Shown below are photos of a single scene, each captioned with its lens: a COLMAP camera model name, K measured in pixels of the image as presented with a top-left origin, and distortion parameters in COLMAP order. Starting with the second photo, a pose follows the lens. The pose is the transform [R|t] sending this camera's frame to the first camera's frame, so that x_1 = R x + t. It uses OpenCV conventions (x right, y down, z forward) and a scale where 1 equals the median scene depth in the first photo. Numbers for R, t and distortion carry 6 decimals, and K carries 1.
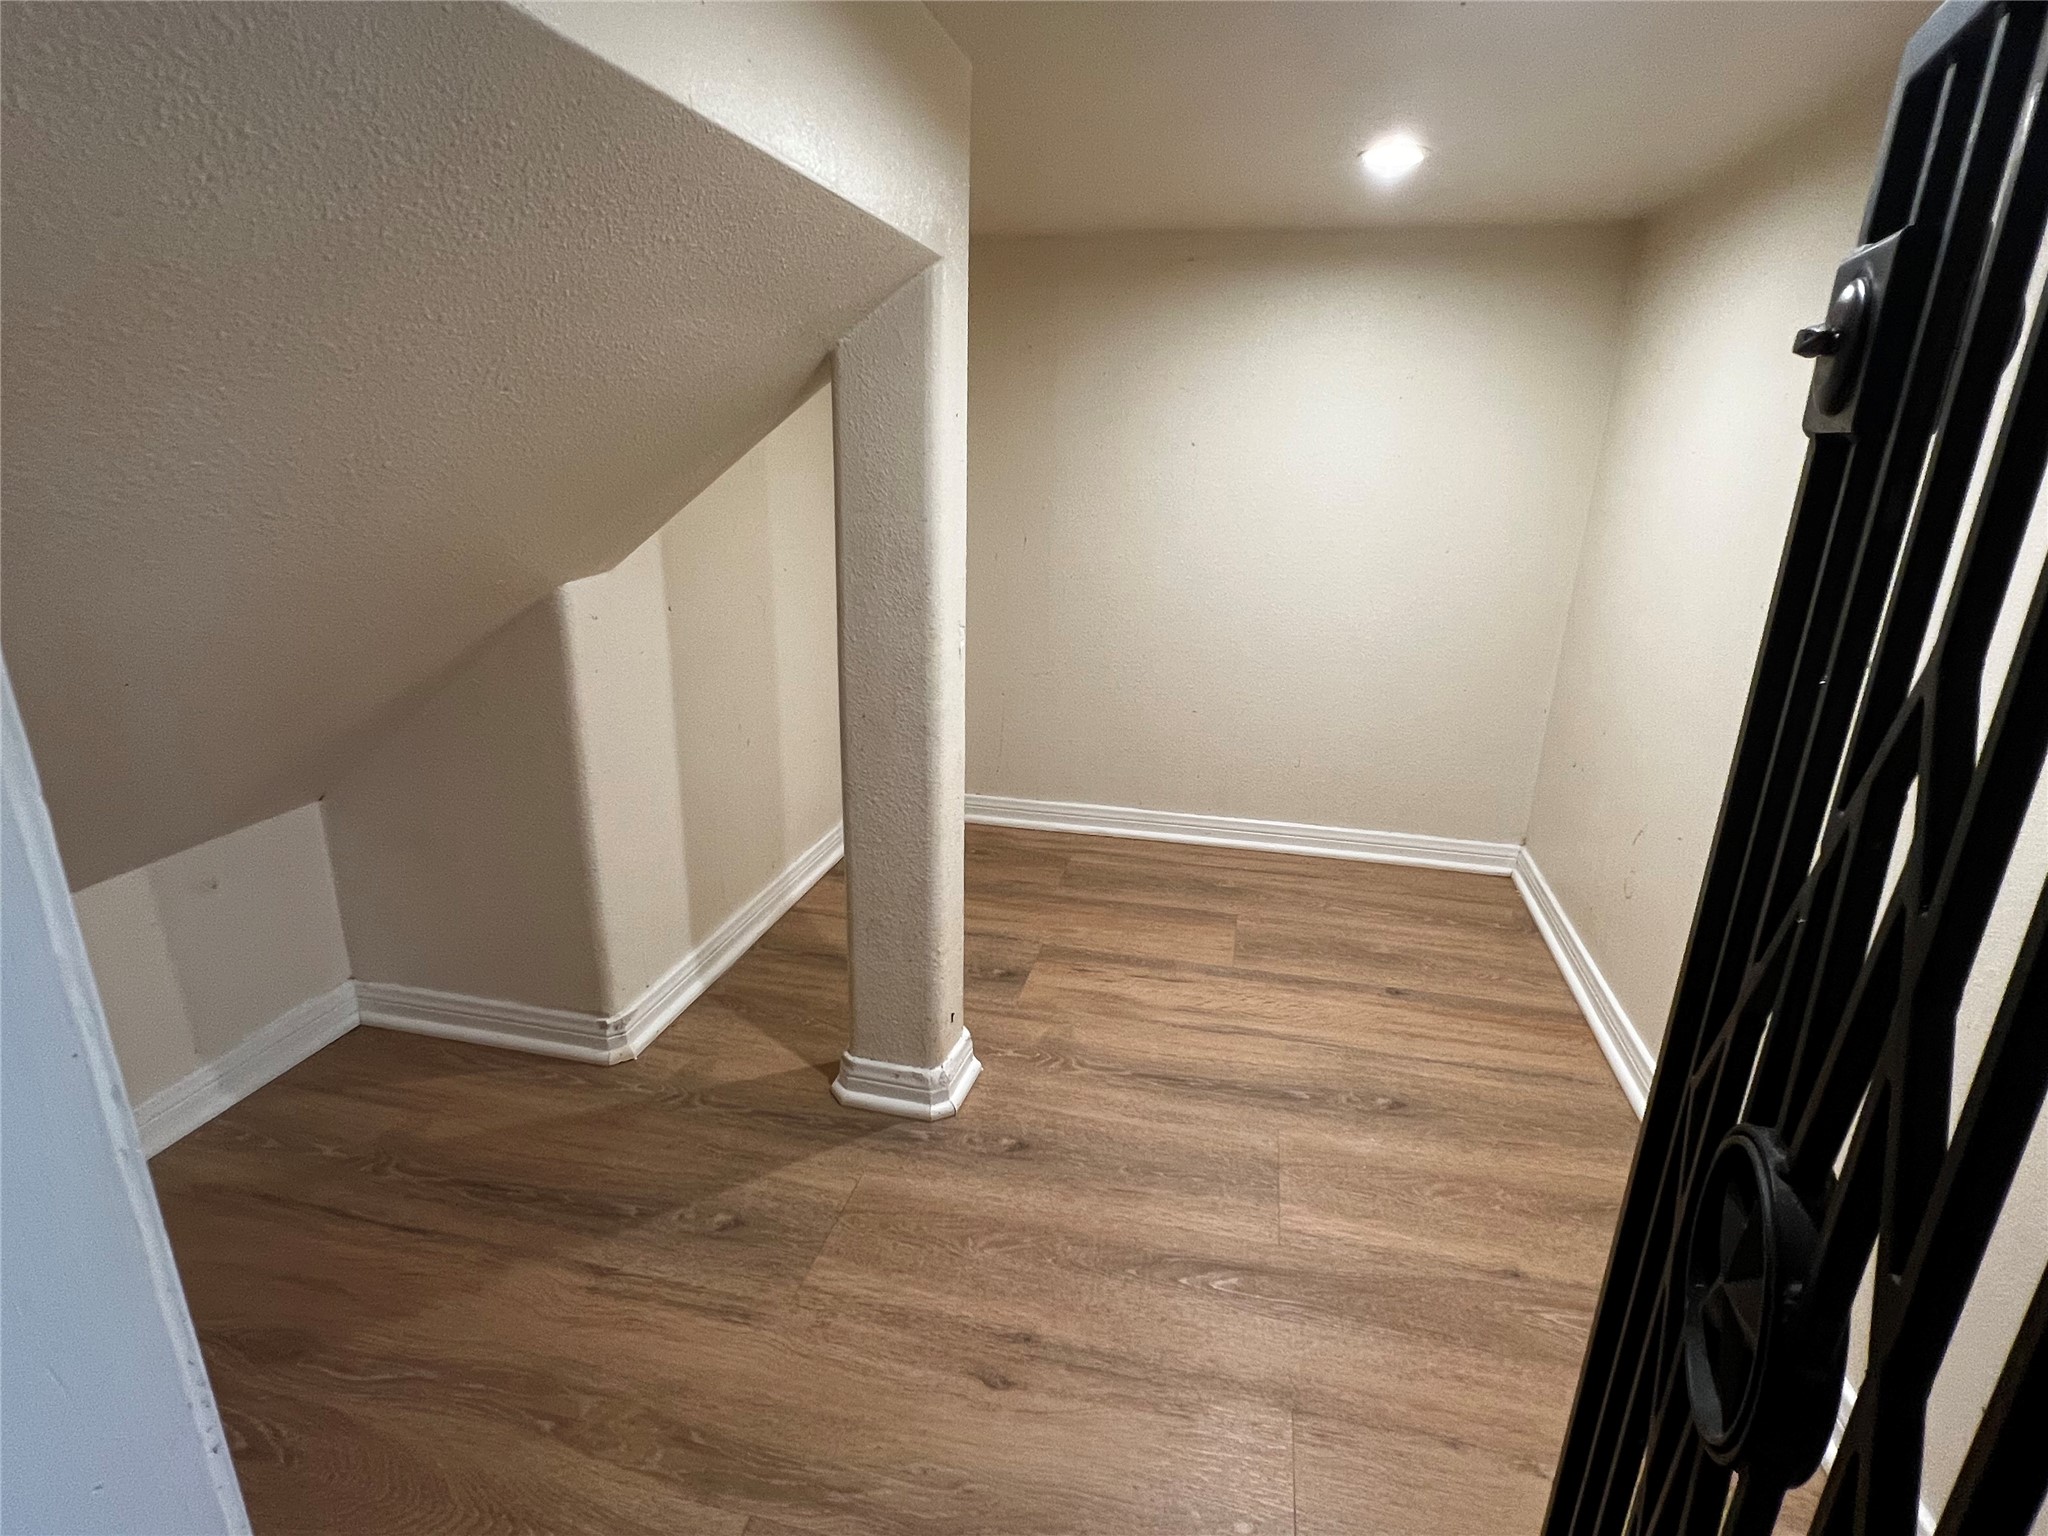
lens RADIAL K [[1048.4, 0, 1019.1], [0, 1048.4, 772.6], [0, 0, 1]] dist [-0.001588, 0.000378]
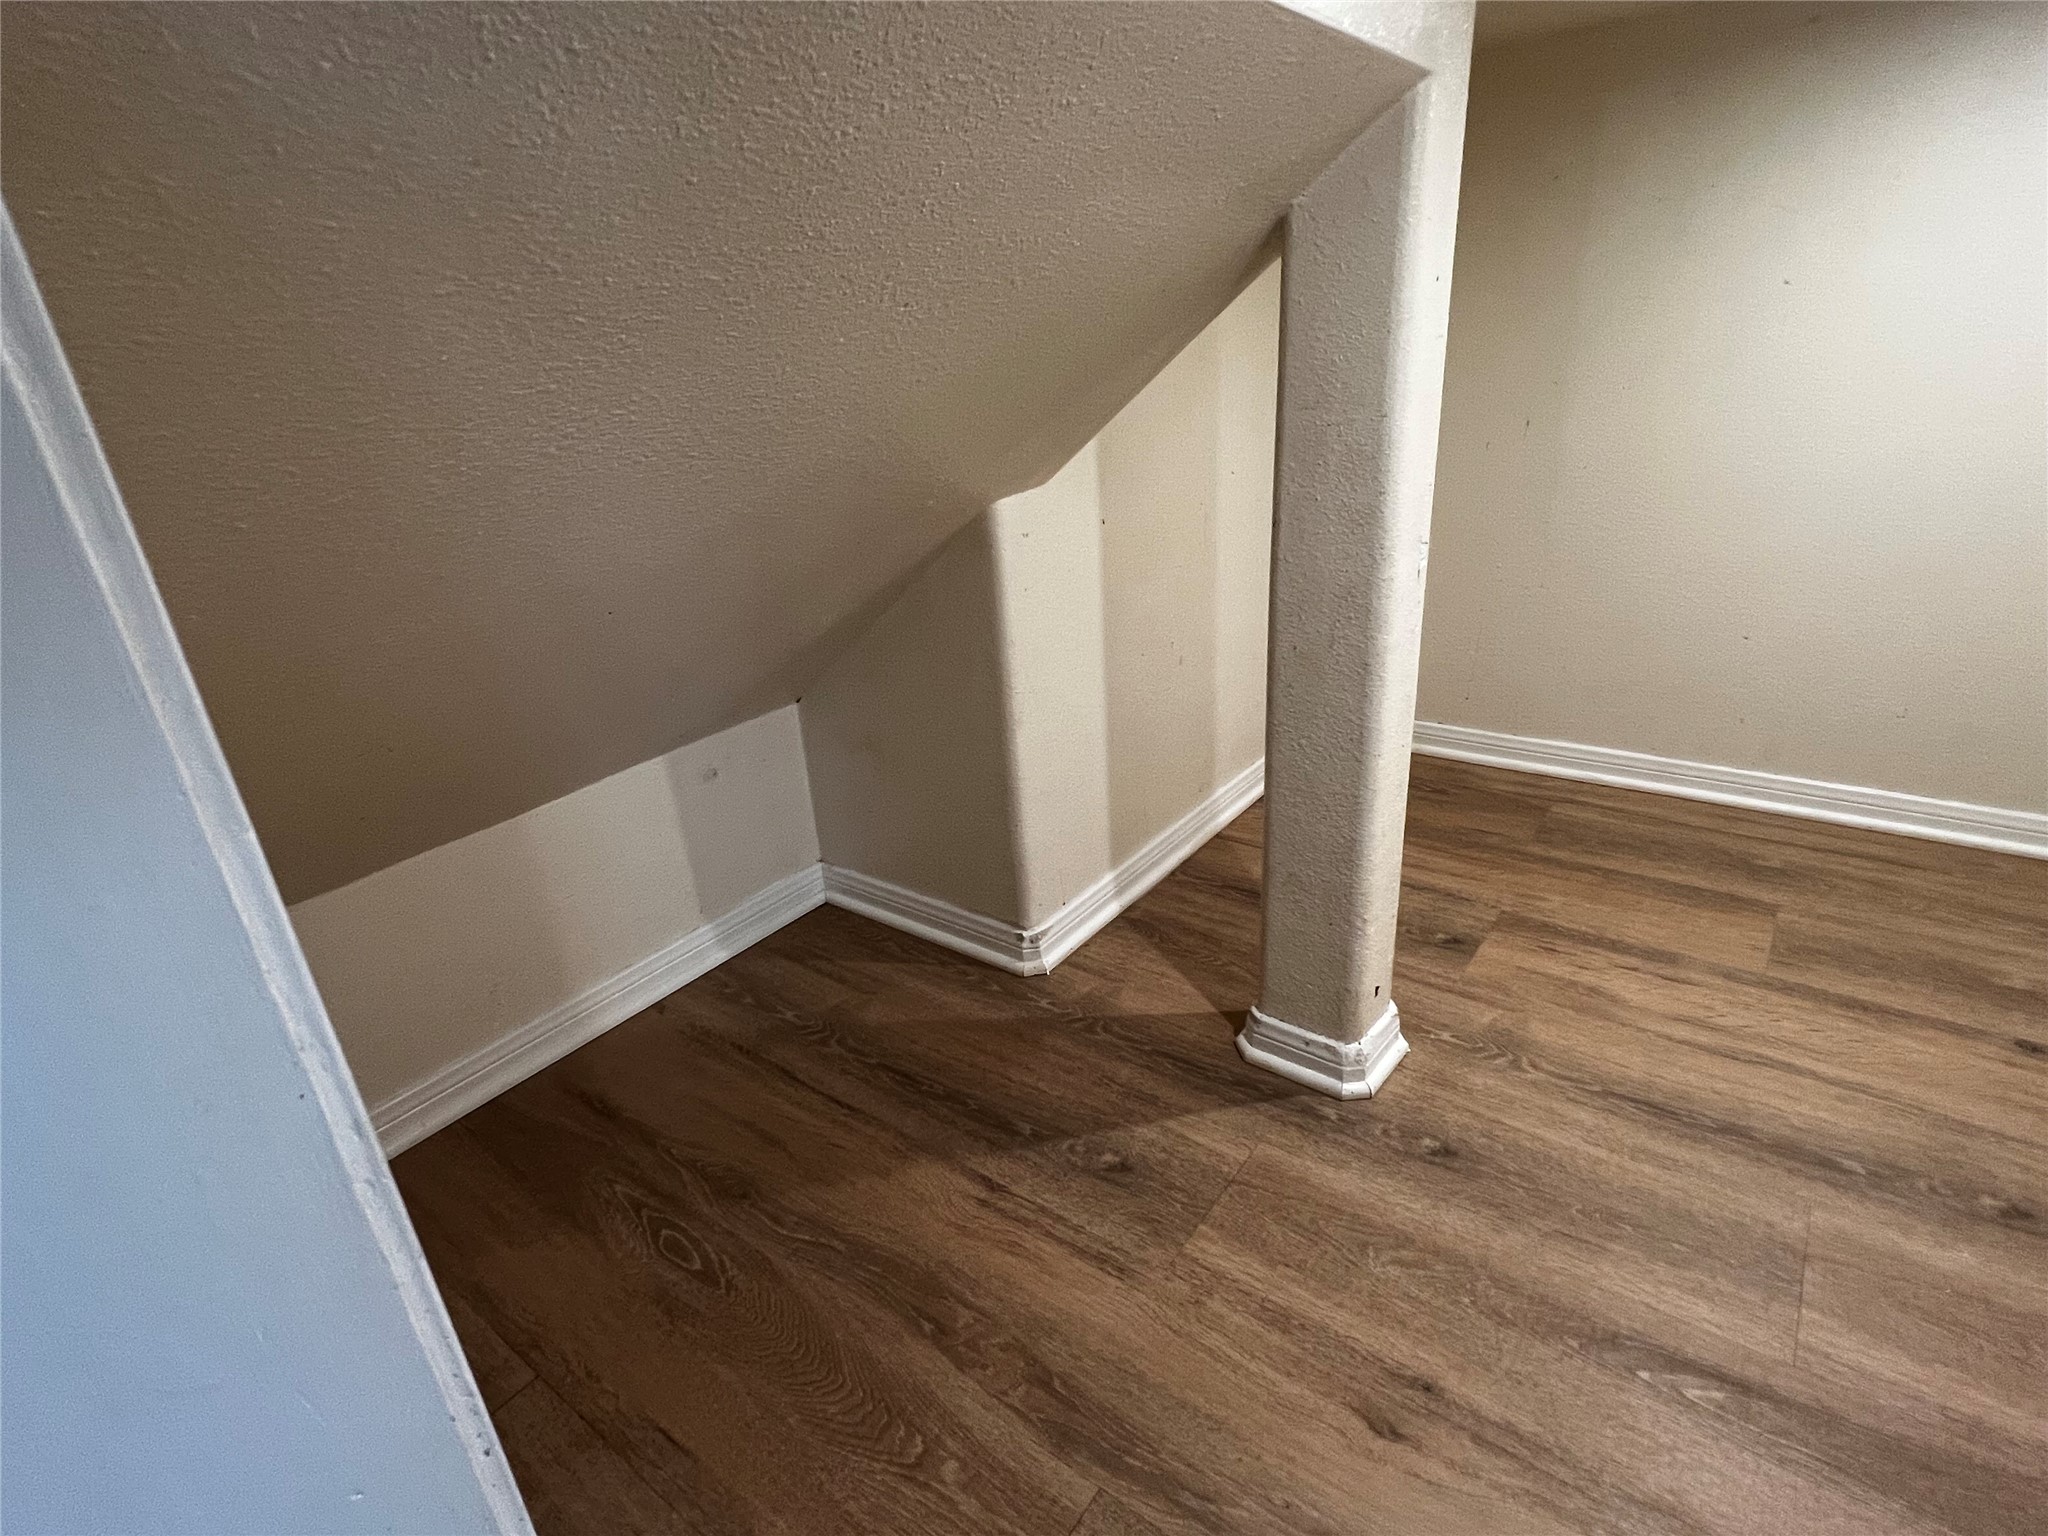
lens RADIAL K [[1048.4, 0, 1016.9], [0, 1048.4, 771.9], [0, 0, 1]] dist [-0.001588, 0.000378]
pose [[0.905621, 0.086050, -0.415265, 0.013989], [-0.044518, 0.993077, 0.108698, -0.035784], [0.421744, -0.079953, 0.903183, 0.100231]]
